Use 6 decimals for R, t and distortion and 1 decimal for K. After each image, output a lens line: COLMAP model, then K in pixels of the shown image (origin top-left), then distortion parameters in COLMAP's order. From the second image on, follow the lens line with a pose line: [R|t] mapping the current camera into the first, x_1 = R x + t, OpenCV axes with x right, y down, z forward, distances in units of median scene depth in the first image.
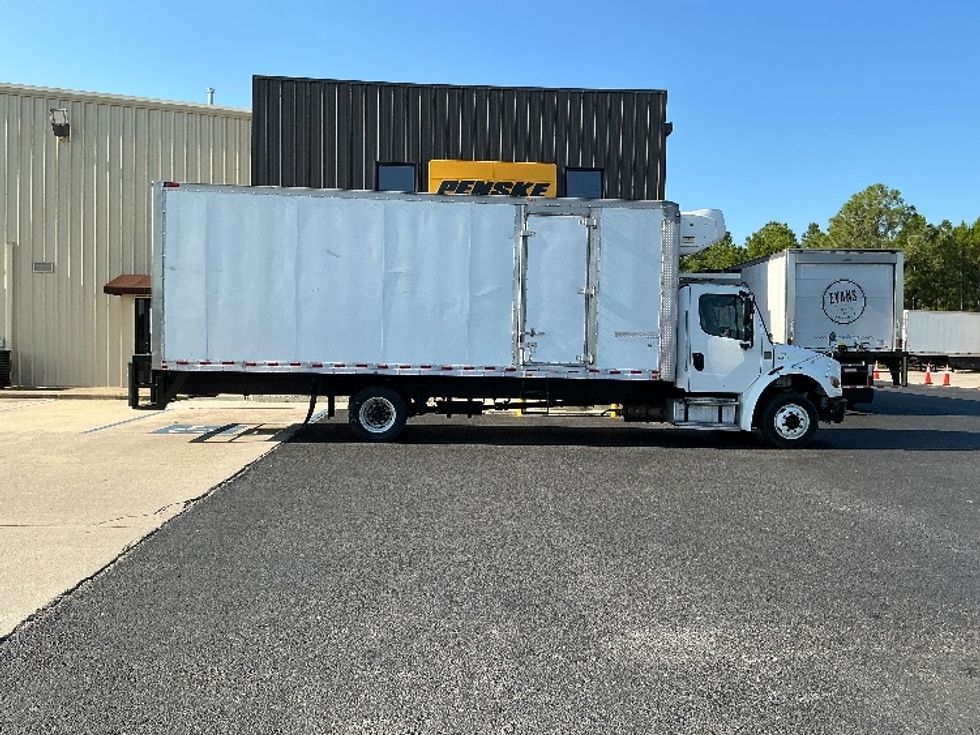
lens RADIAL K [[862.3, 0, 490.0], [0, 862.3, 367.5], [0, 0, 1]] dist [0.070972, -0.008773]
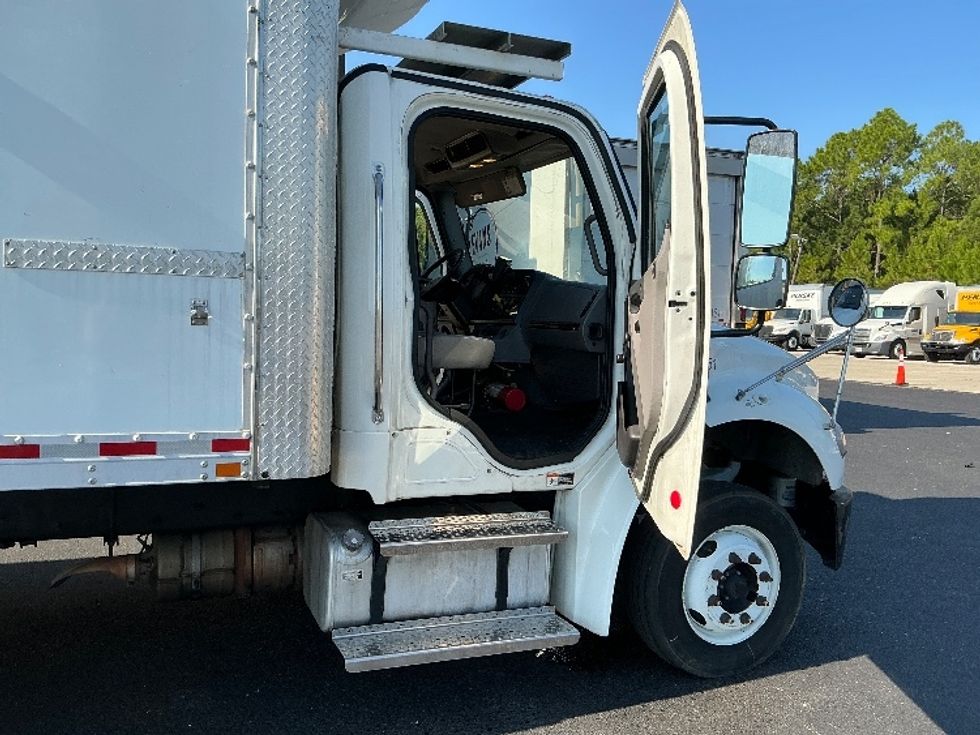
lens RADIAL K [[862.3, 0, 490.0], [0, 862.3, 367.5], [0, 0, 1]] dist [0.070972, -0.008773]
pose [[0.941865, -0.009910, 0.335846, 0.173752], [-0.002487, 0.999332, 0.036464, -0.020306], [-0.335983, -0.035179, 0.941211, 0.754427]]
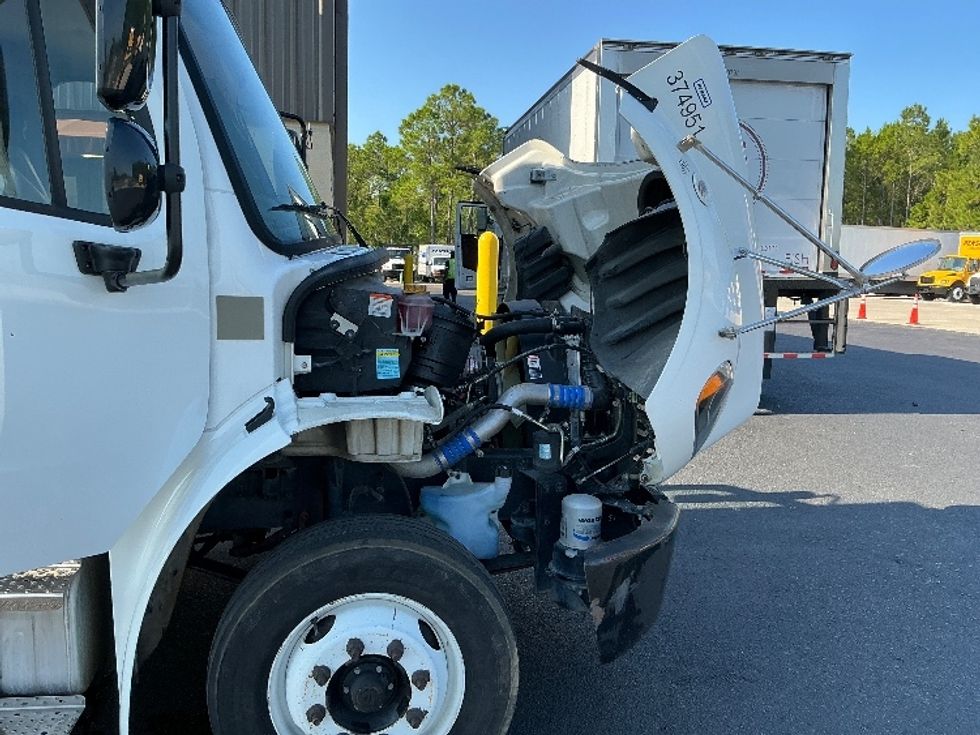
lens RADIAL K [[862.3, 0, 490.0], [0, 862.3, 367.5], [0, 0, 1]] dist [0.070972, -0.008773]
pose [[0.994464, -0.010099, 0.104593, 0.352588], [0.000558, 0.995864, 0.090850, -0.019380], [-0.105078, -0.090289, 0.990357, 0.823460]]
